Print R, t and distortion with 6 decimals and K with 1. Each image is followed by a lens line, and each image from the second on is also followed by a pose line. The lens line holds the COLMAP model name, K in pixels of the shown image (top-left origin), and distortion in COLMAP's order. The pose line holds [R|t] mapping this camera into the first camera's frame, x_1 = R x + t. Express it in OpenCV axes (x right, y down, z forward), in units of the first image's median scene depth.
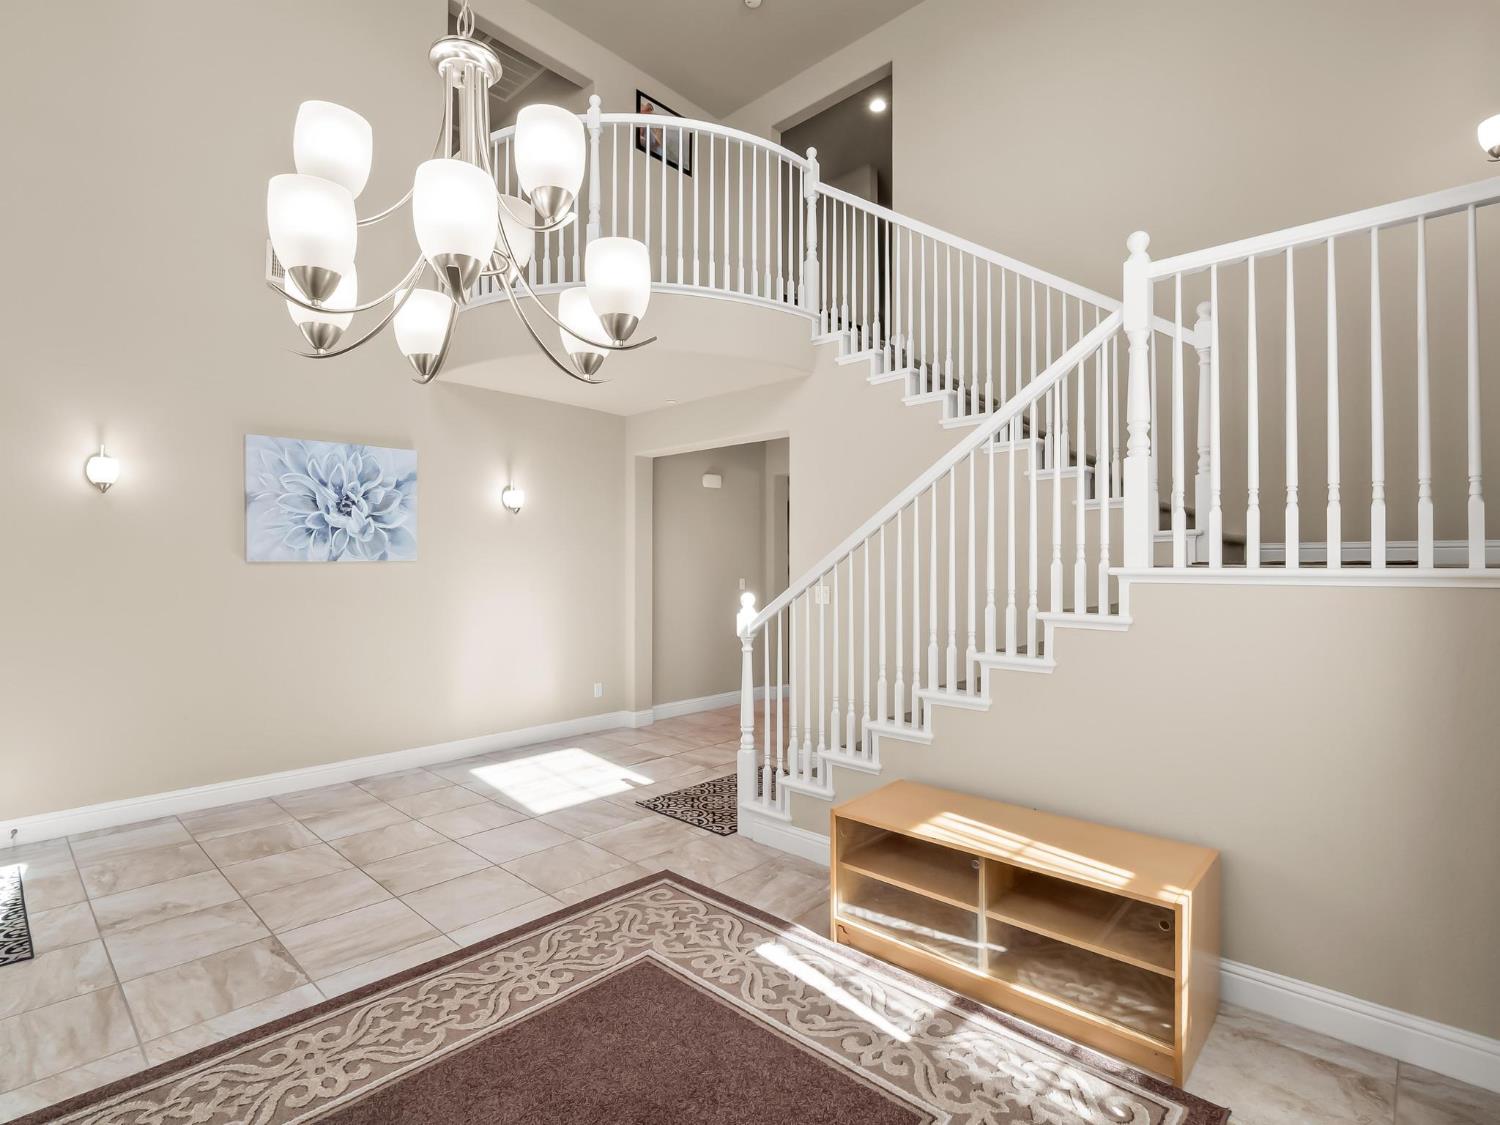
lens RADIAL K [[735.5, 0, 755.5], [0, 735.5, 556.7], [0, 0, 1]] dist [-0.011642, -0.001157]
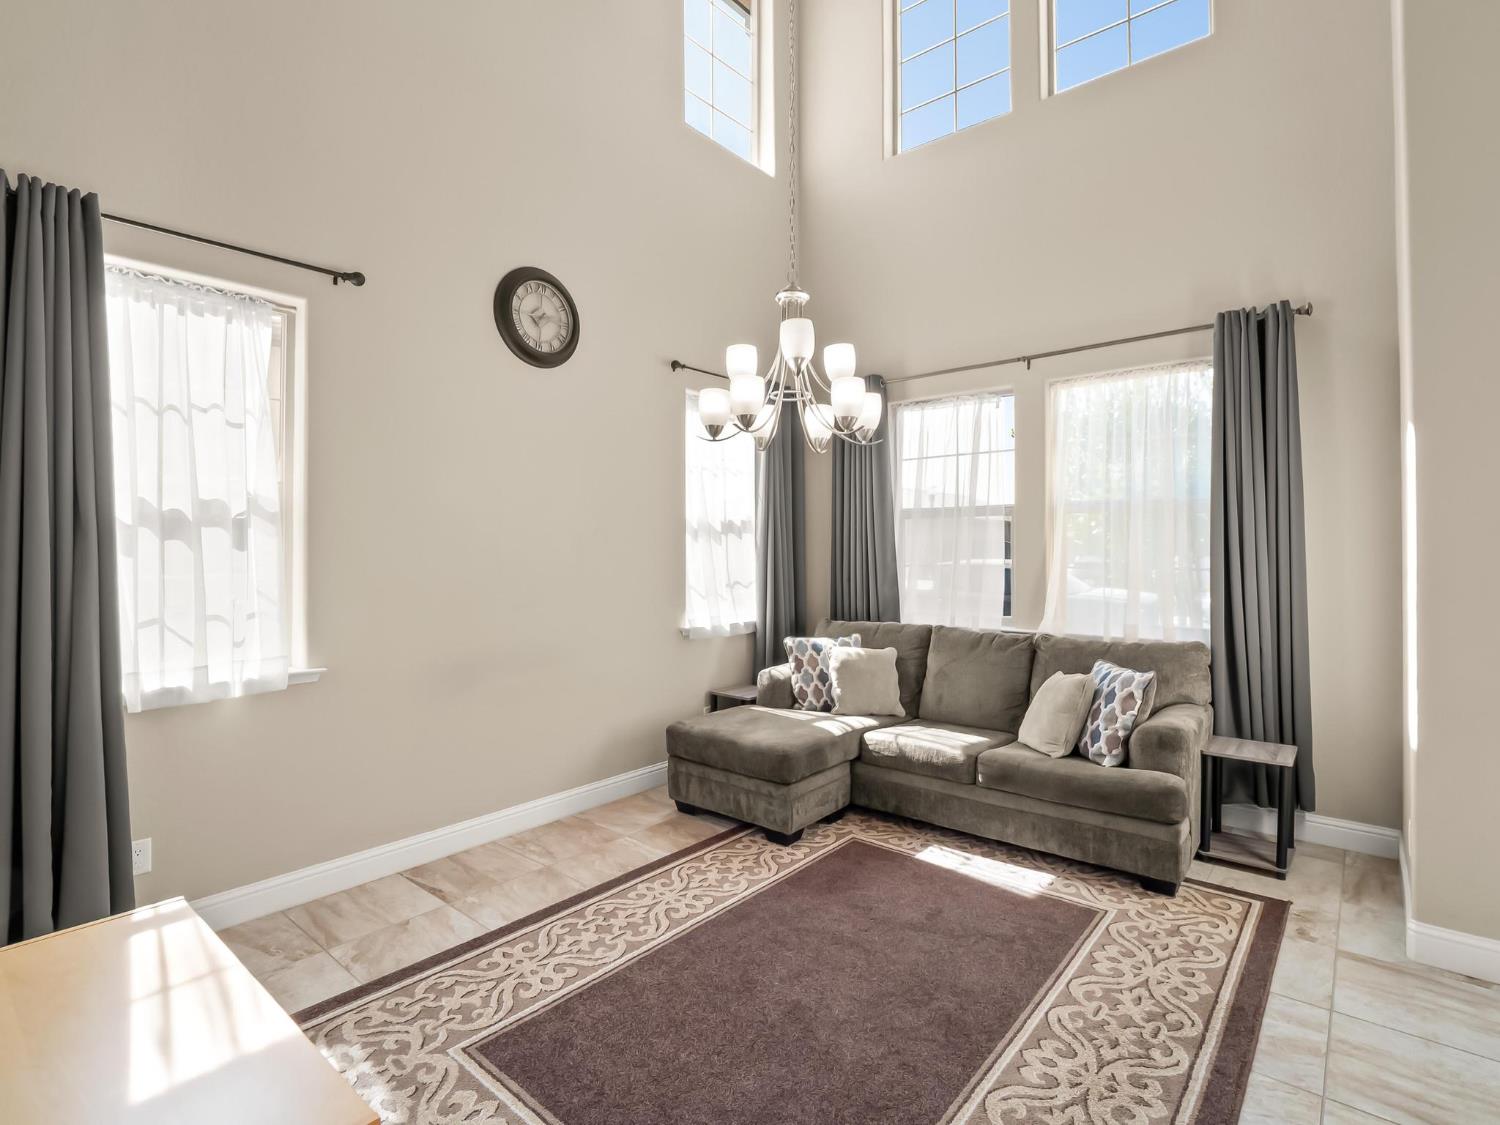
lens RADIAL K [[739.4, 0, 750.4], [0, 739.4, 539.9], [0, 0, 1]] dist [-0.004027, -0.011810]
pose [[-0.999030, 0.001454, -0.044011, -0.099413], [0.002577, 0.999672, -0.025474, 0.019408], [0.043960, -0.025563, -0.998706, 1.521649]]
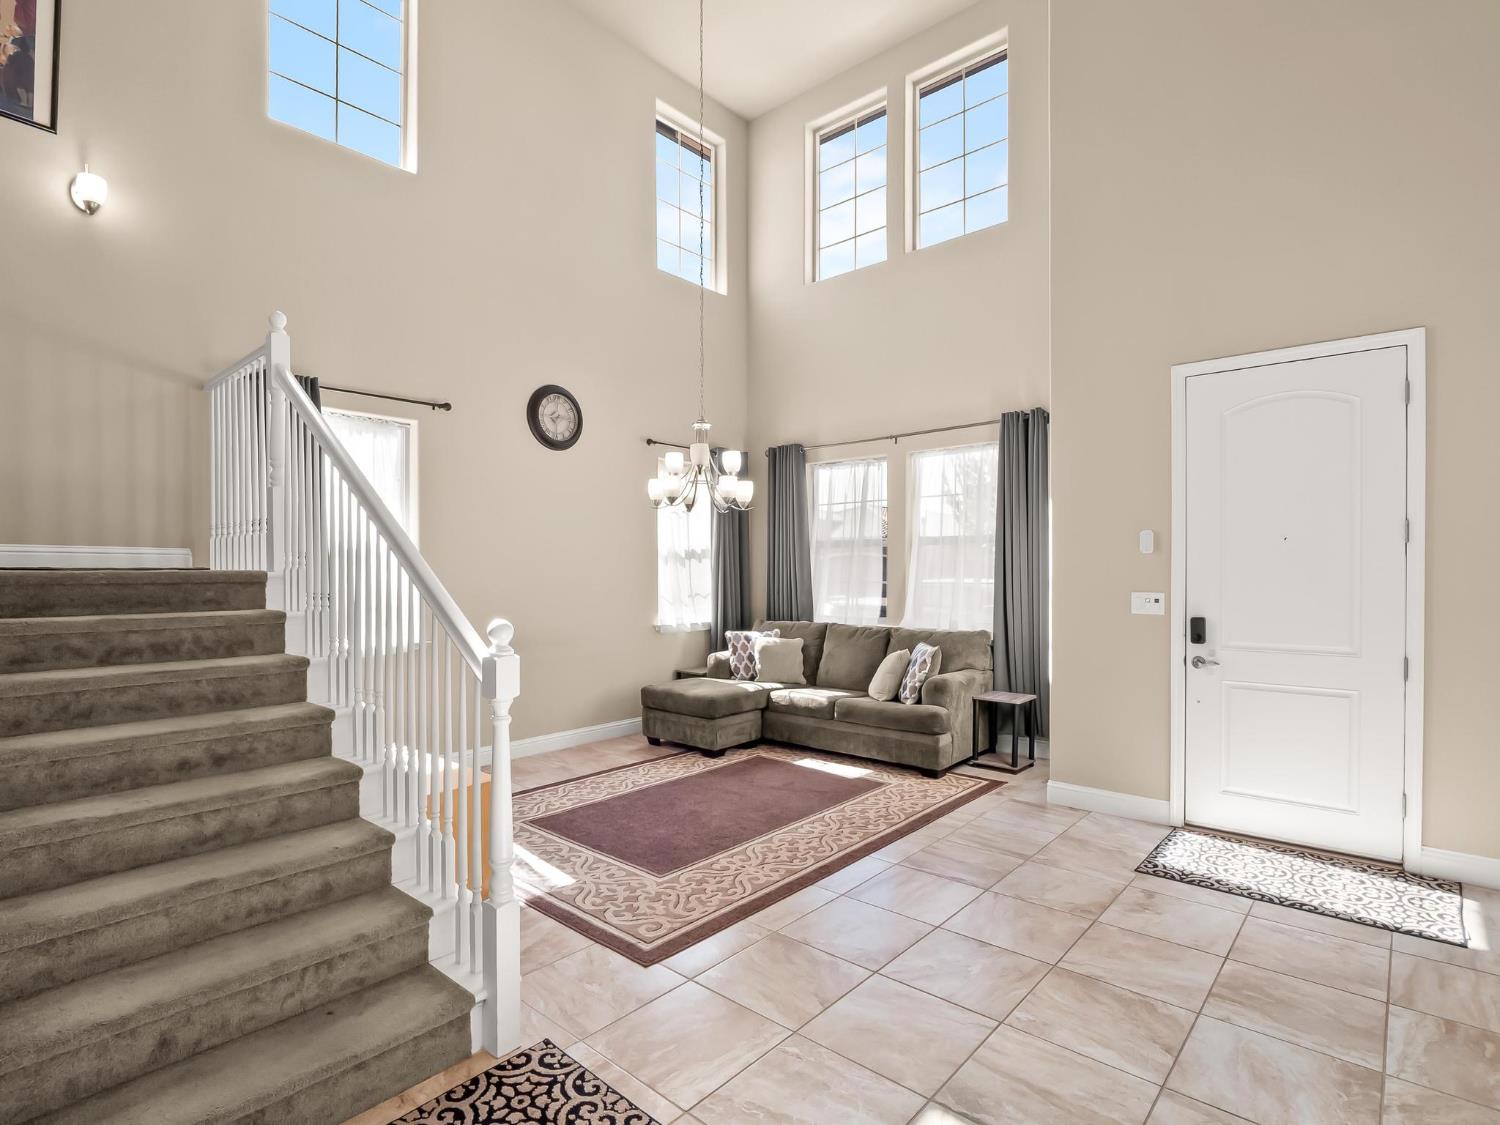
lens RADIAL K [[754.0, 0, 748.5], [0, 754.0, 572.2], [0, 0, 1]] dist [-0.011441, -0.001271]
pose [[-0.999774, 0.002488, -0.021091, -0.276746], [0.002687, 0.999952, -0.009440, 0.029381], [0.021067, -0.009495, -0.999733, 2.325488]]
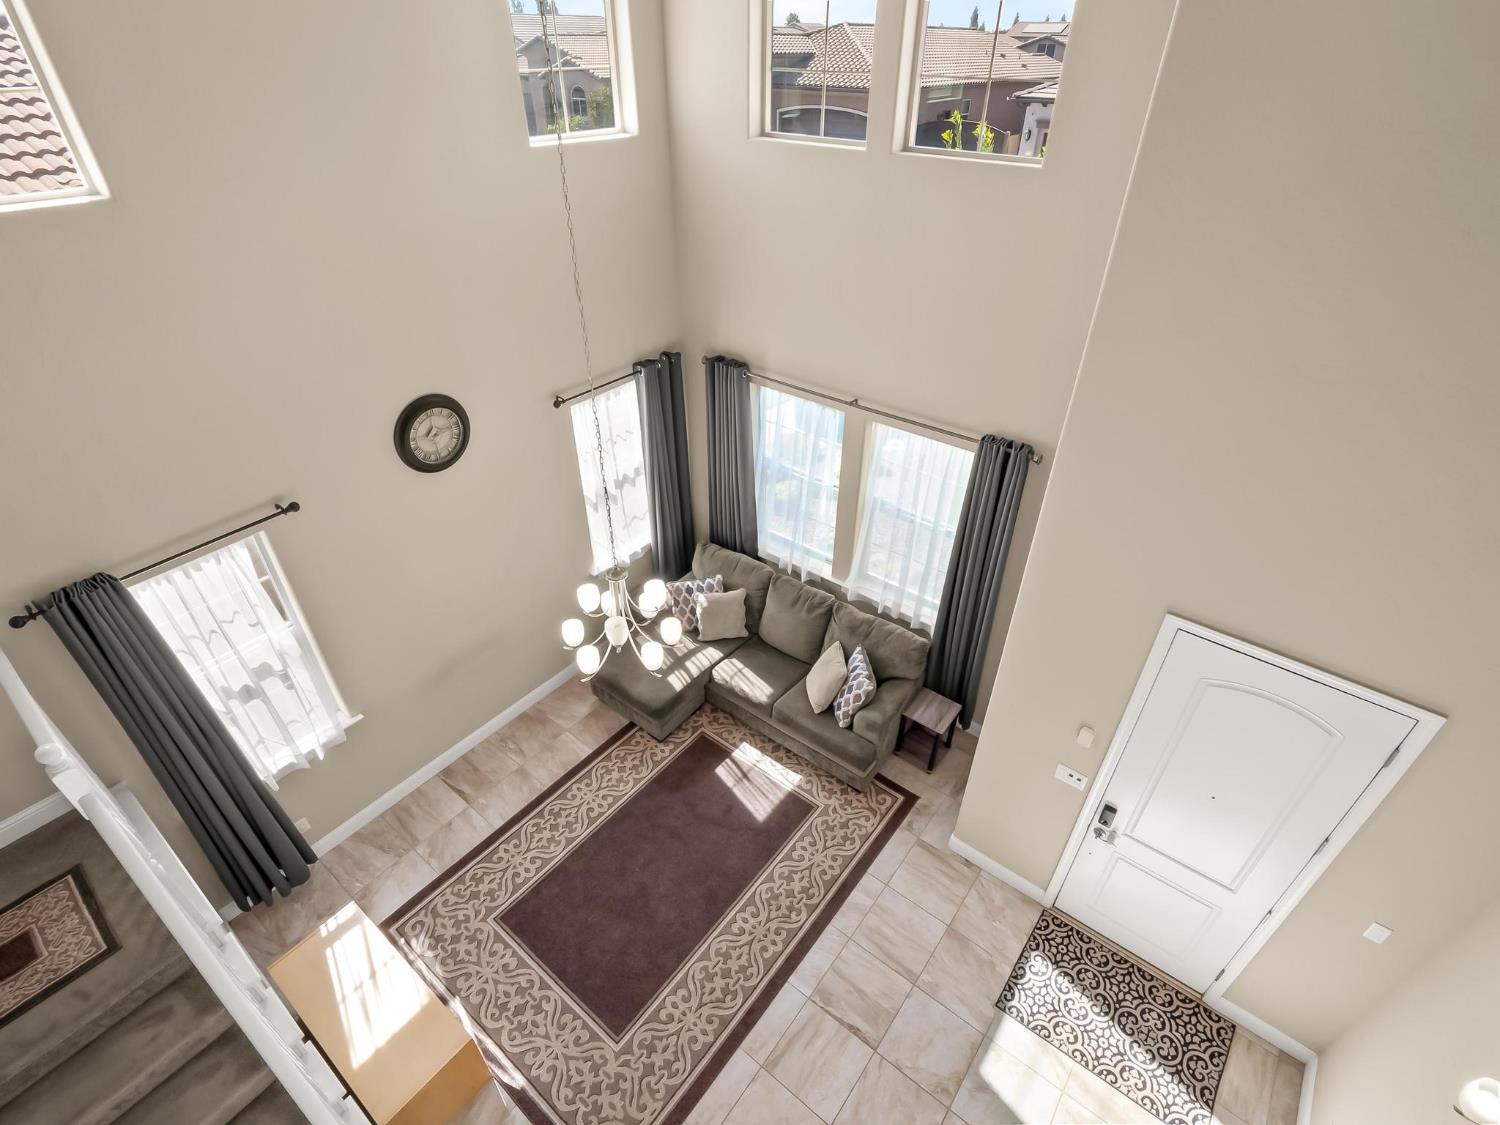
lens RADIAL K [[735.5, 0, 755.5], [0, 735.5, 556.7], [0, 0, 1]] dist [-0.011642, -0.001157]
pose [[-0.996897, 0.042675, -0.066153, -0.387530], [-0.002629, 0.821805, 0.569763, -1.221245], [0.078679, 0.568169, -0.819142, 1.729906]]
